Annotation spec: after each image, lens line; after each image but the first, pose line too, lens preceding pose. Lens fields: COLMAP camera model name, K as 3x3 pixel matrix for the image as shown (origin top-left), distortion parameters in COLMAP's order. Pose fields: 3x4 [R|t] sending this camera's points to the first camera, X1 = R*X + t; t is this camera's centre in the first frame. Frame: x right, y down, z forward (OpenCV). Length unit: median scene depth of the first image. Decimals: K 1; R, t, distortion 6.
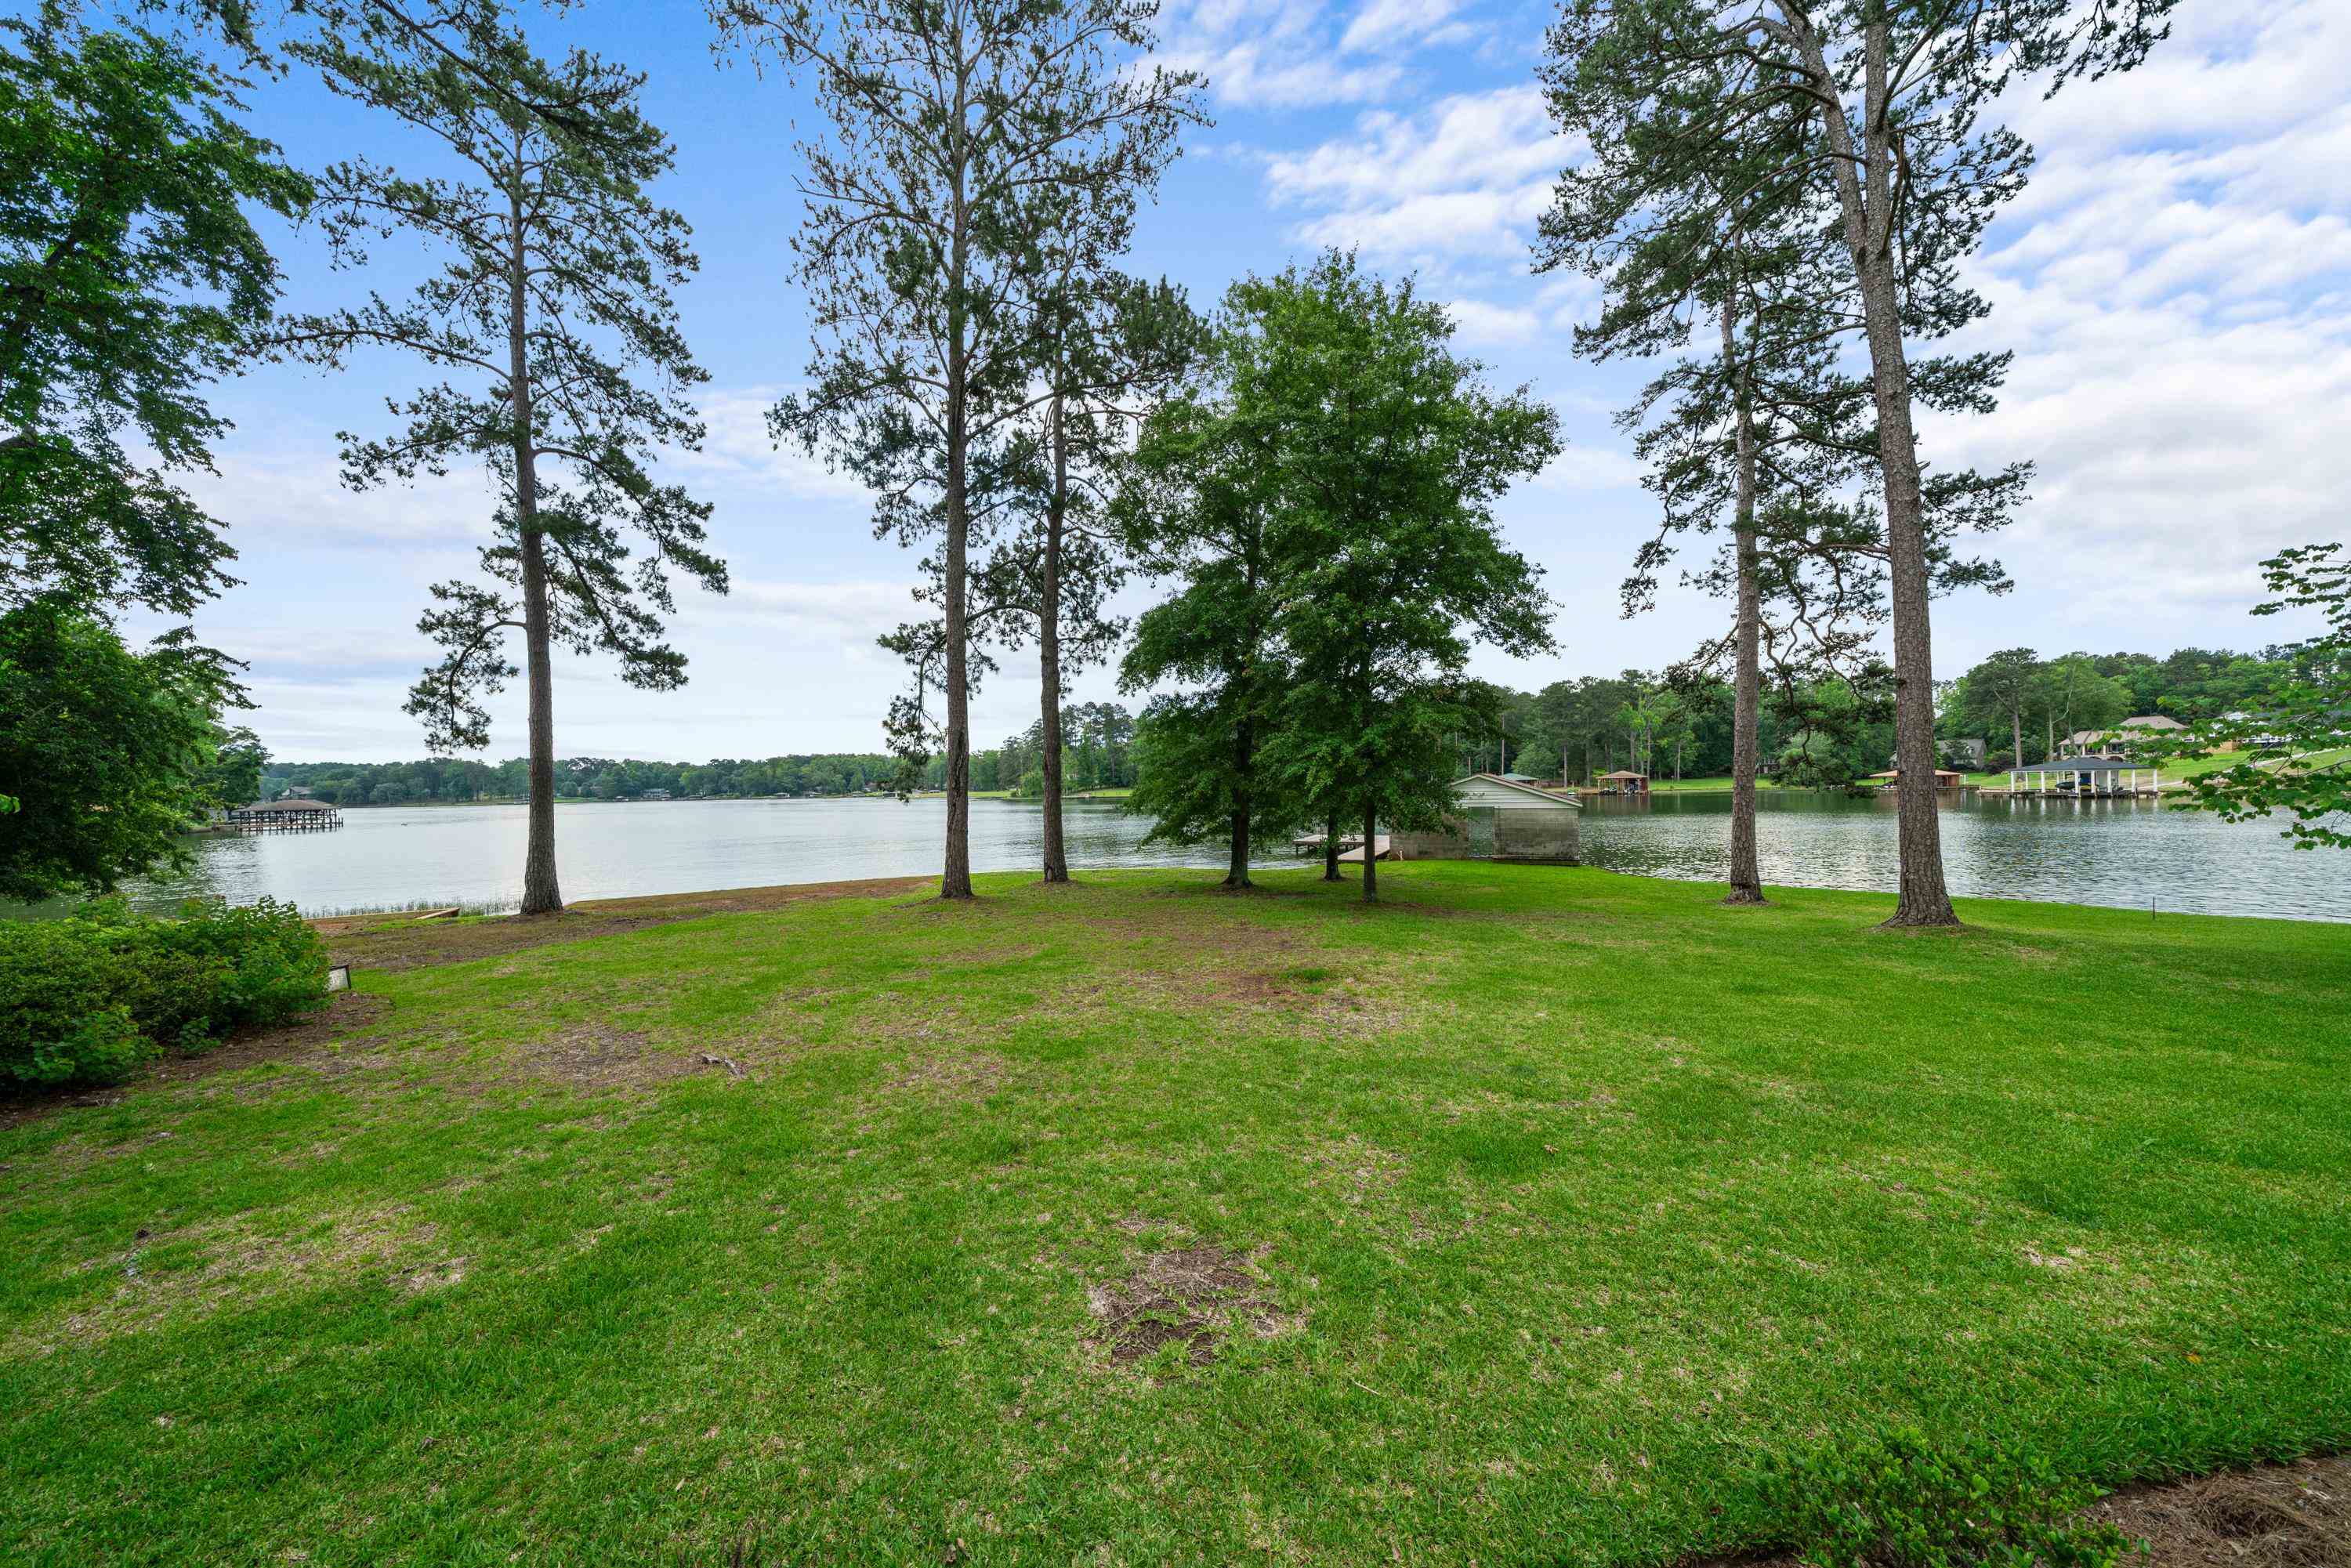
lens RADIAL K [[795.3, 0, 1165.7], [0, 795.3, 788.3], [0, 0, 1]] dist [-0.006862, 0.000258]
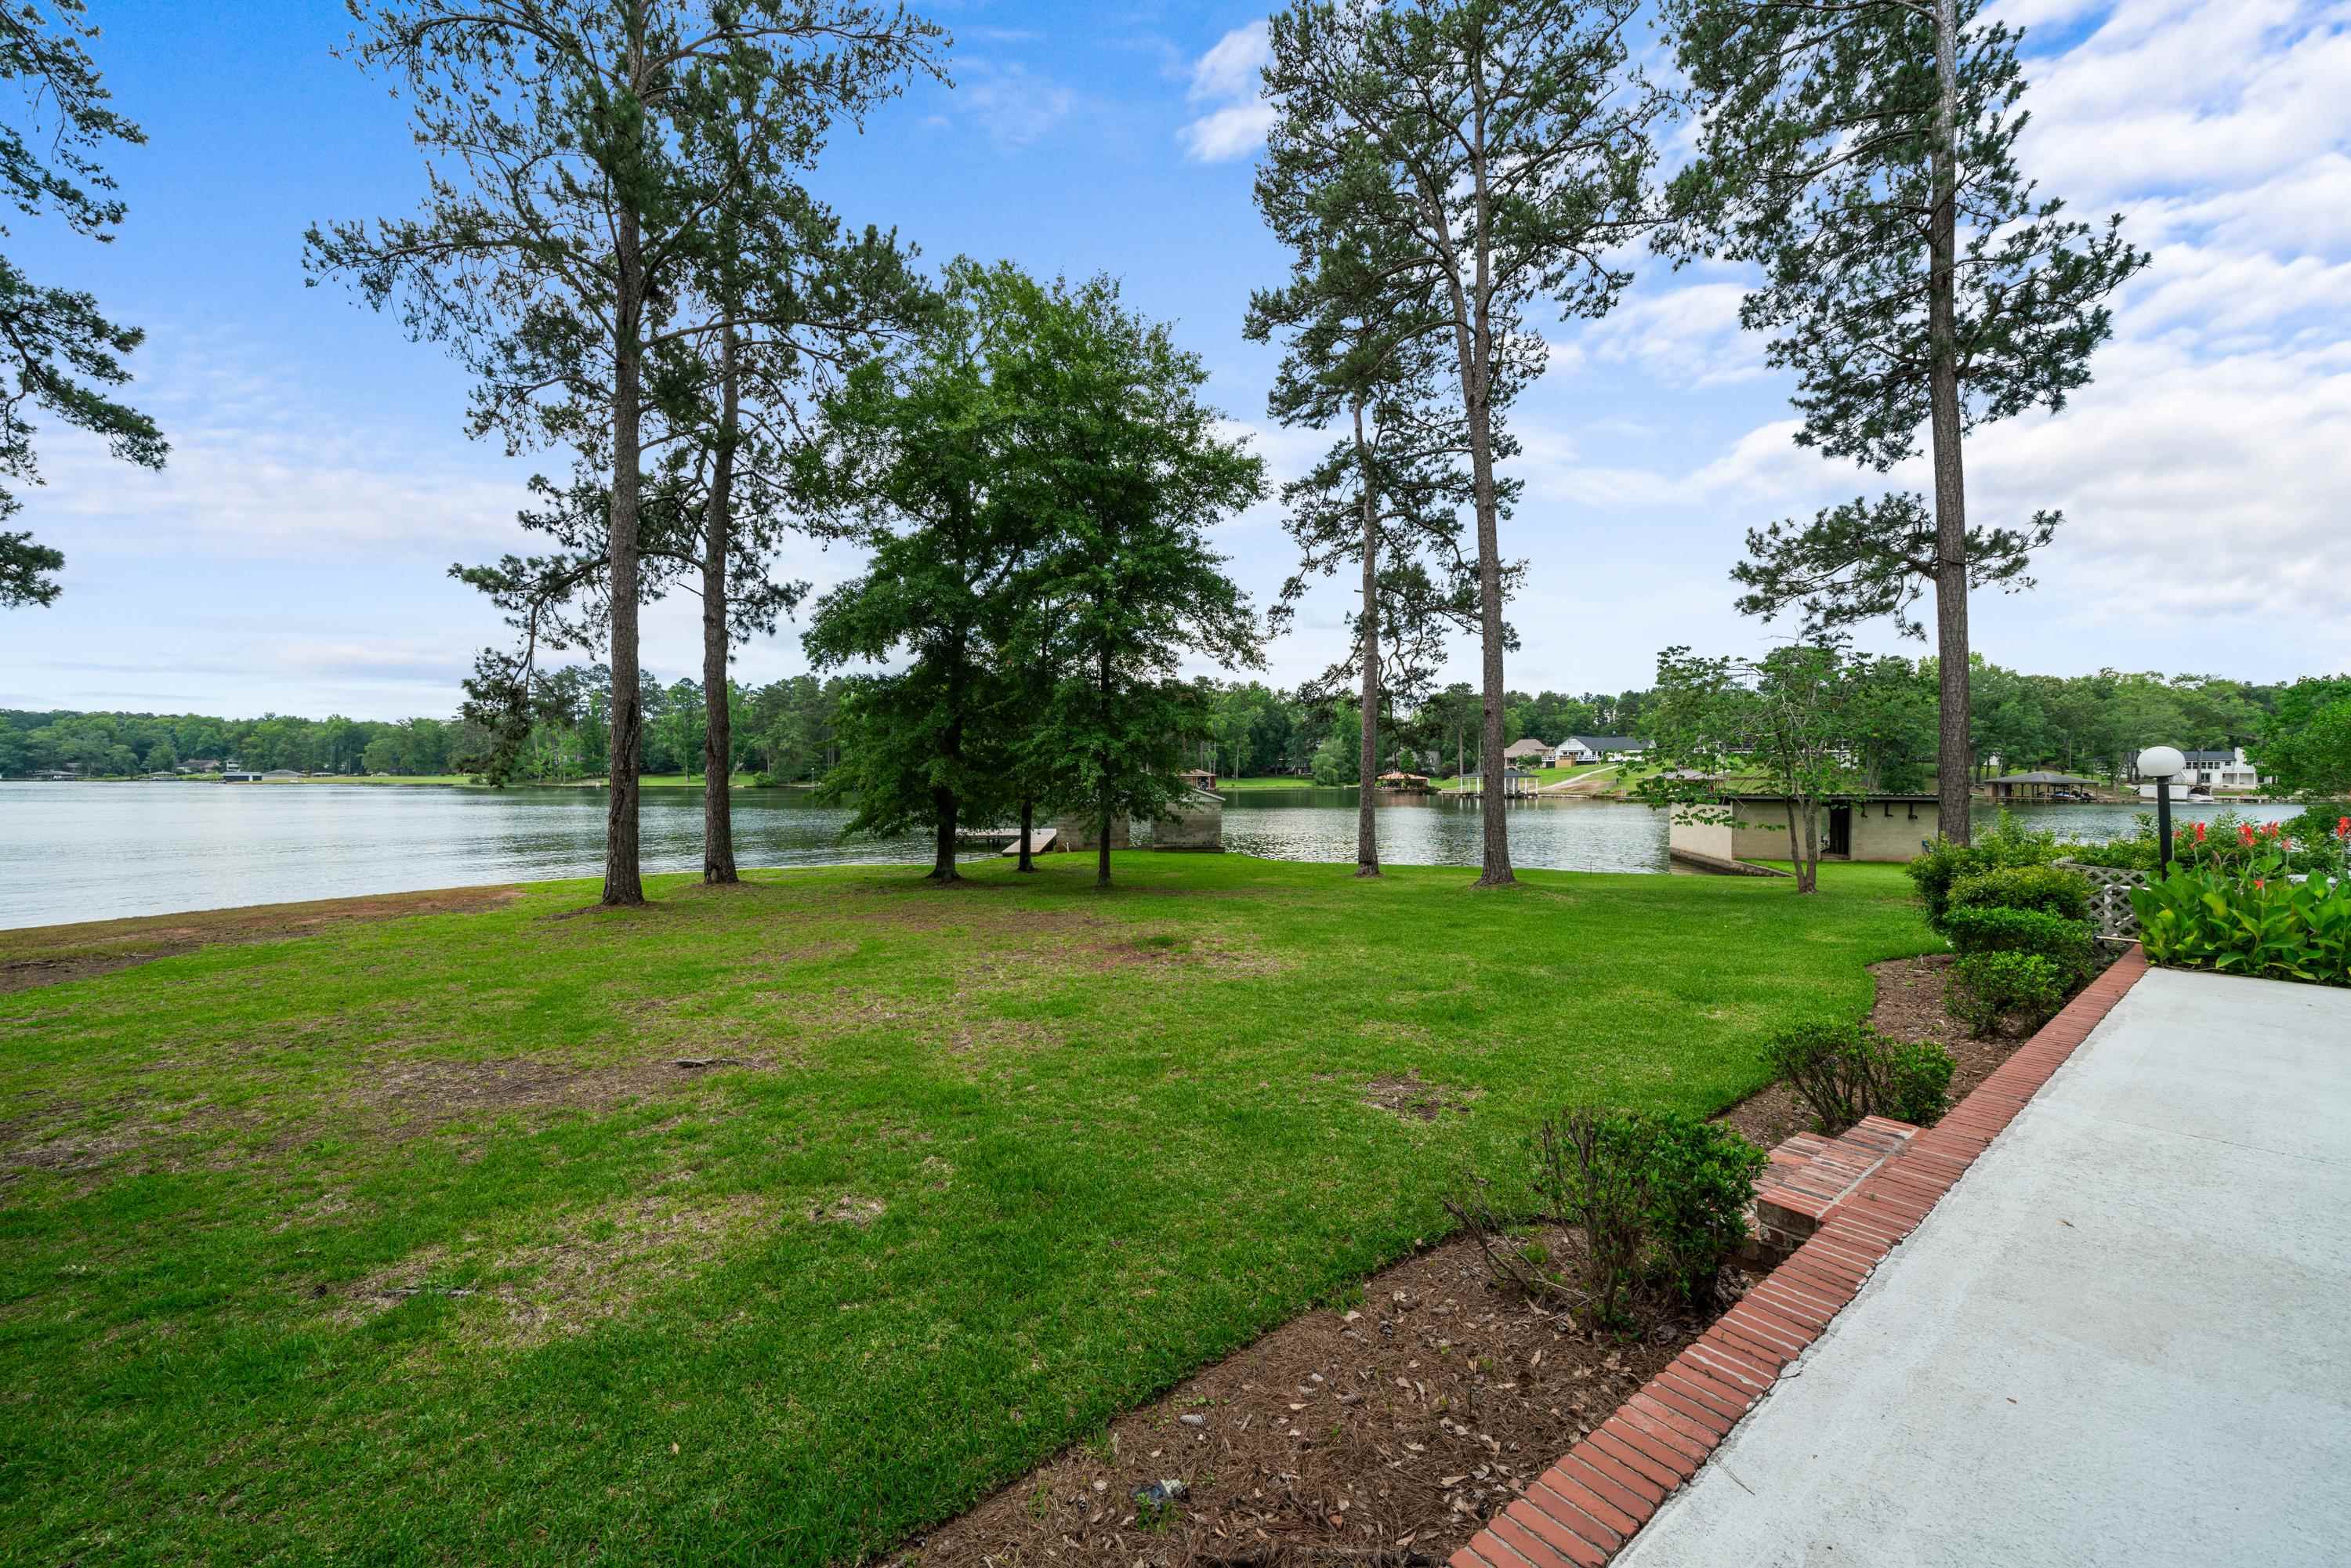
lens RADIAL K [[858.2, 0, 1165.1], [0, 858.2, 784.3], [0, 0, 1]] dist [-0.002476, -0.000080]
pose [[0.876885, 0.016628, 0.480413, -0.168565], [-0.018325, 0.999831, -0.001158, 0.003726], [-0.480352, -0.007788, 0.877041, -0.036077]]
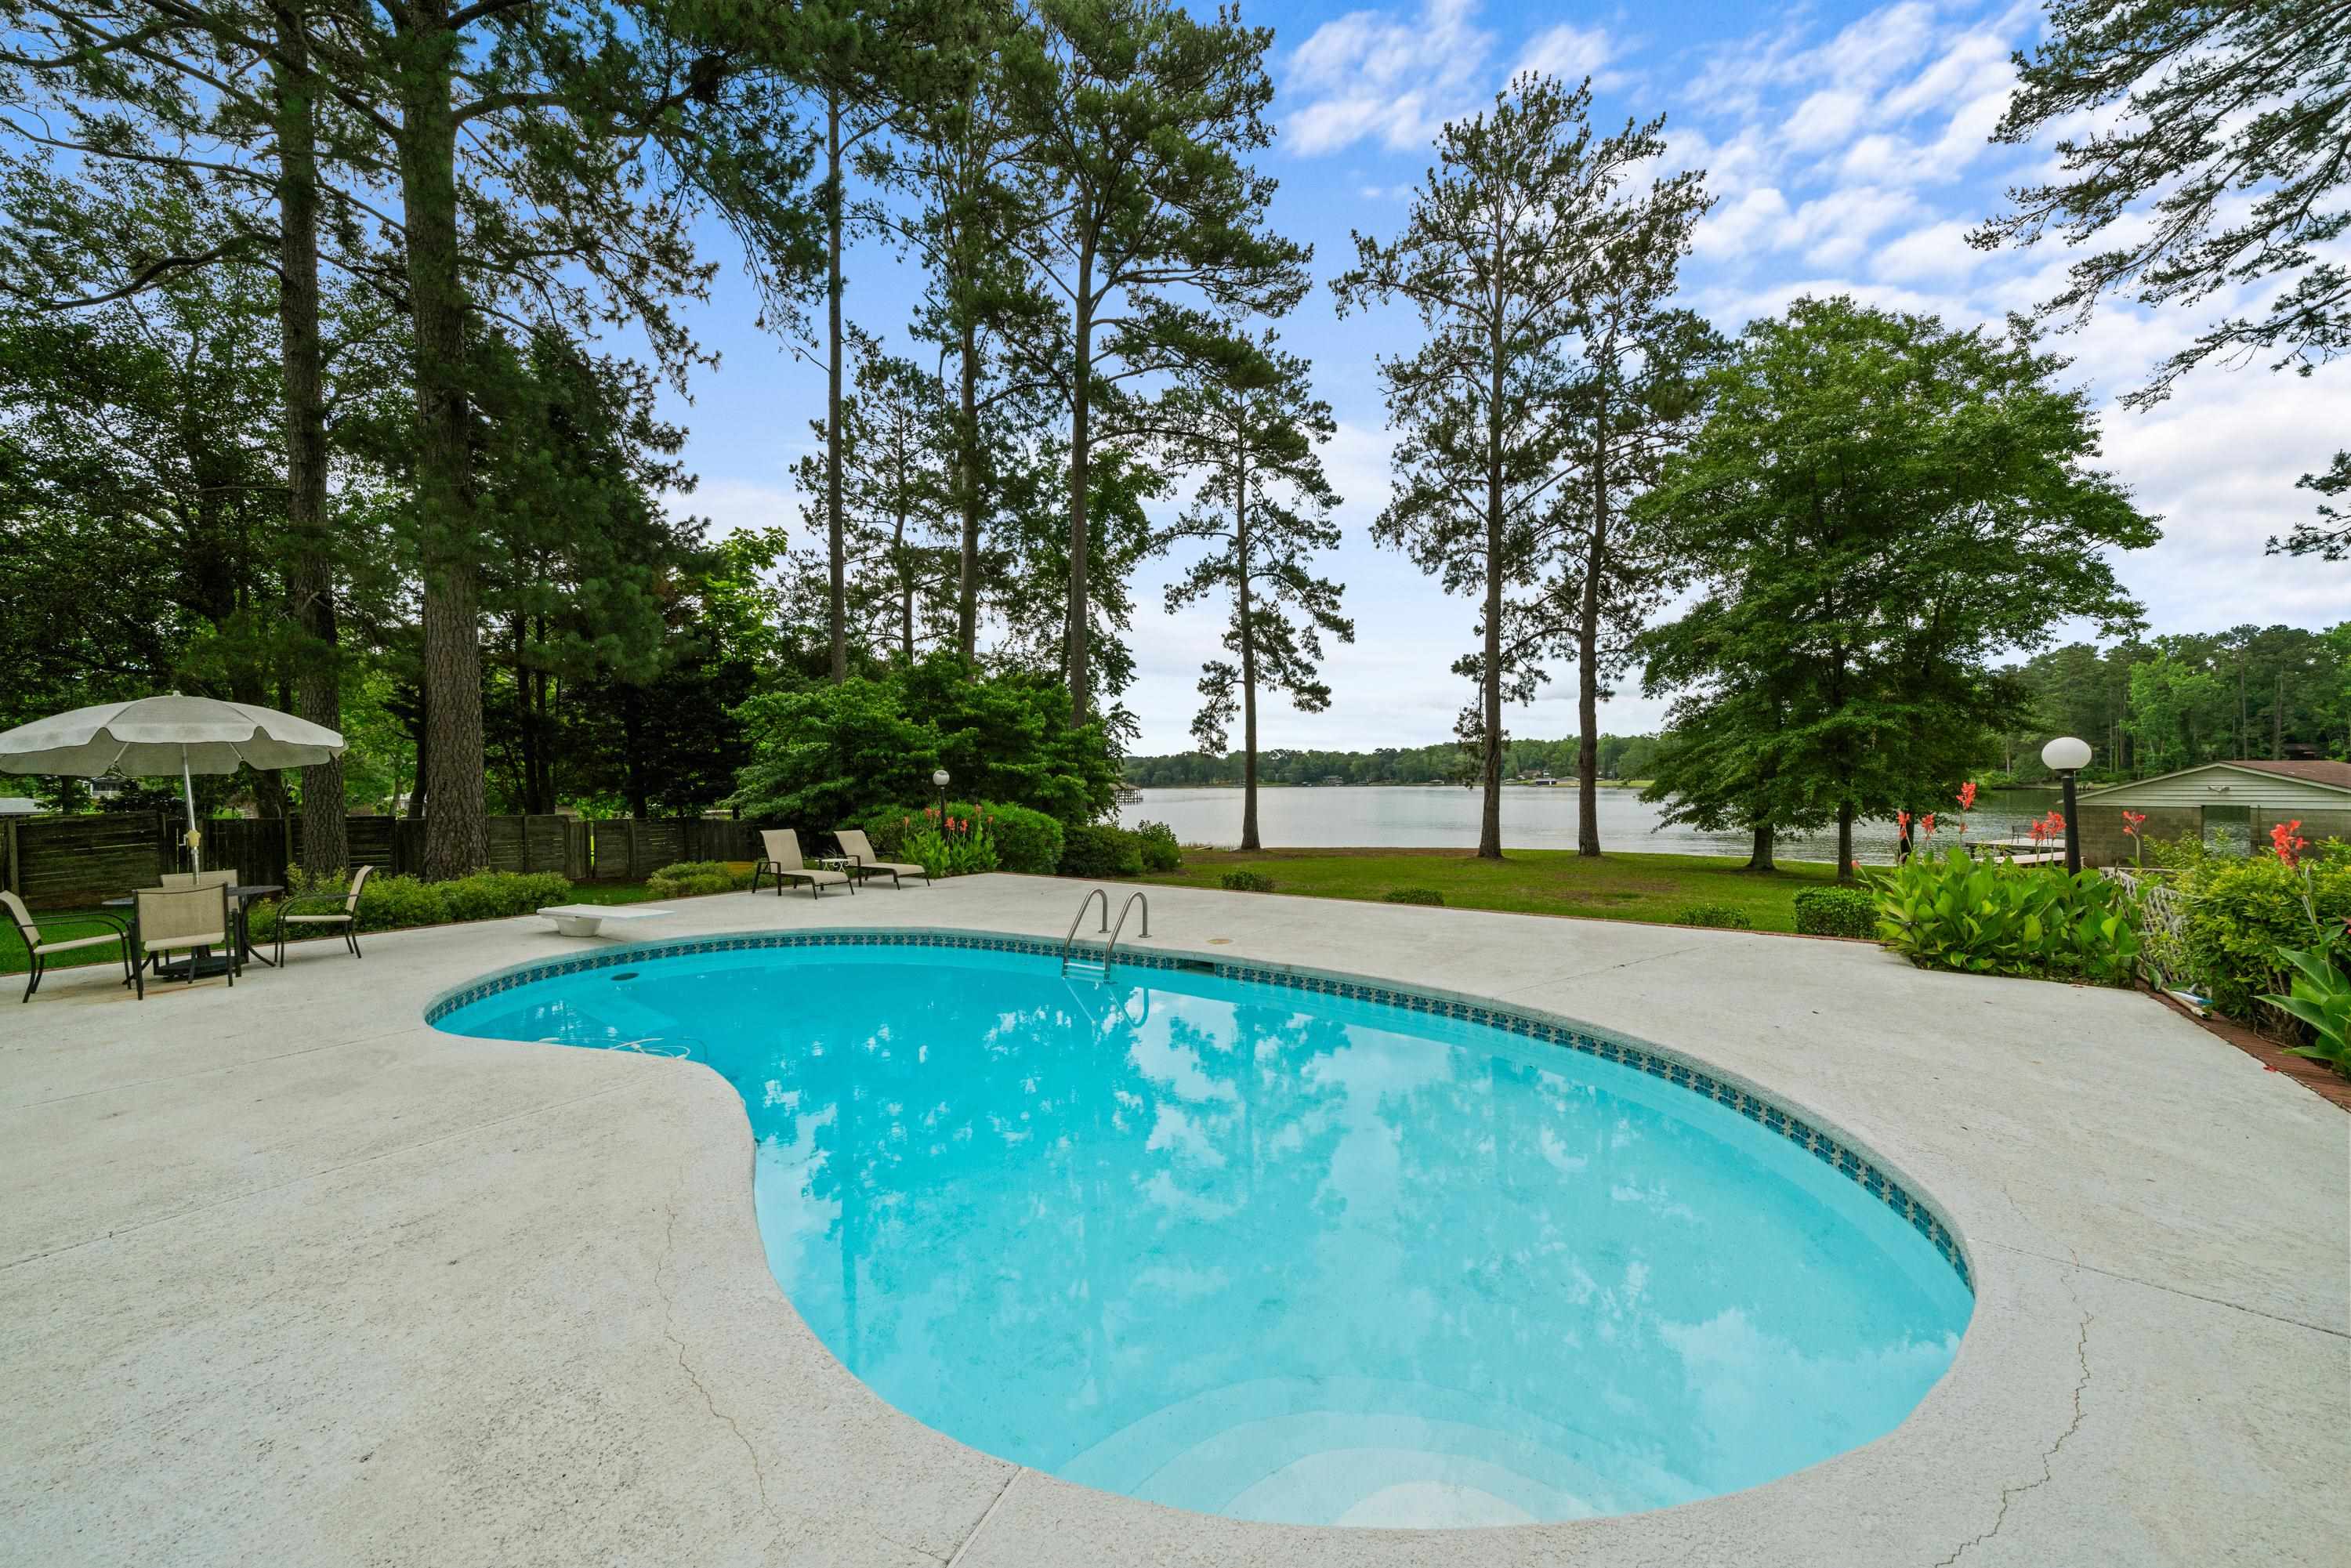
lens RADIAL K [[830.9, 0, 1164.8], [0, 830.9, 791.2], [0, 0, 1]] dist [-0.004773, 0.000272]
pose [[0.717478, 0.015517, -0.696408, 0.282209], [-0.002623, 0.999805, 0.019575, -0.003708], [0.696576, -0.012217, 0.717379, -0.359707]]
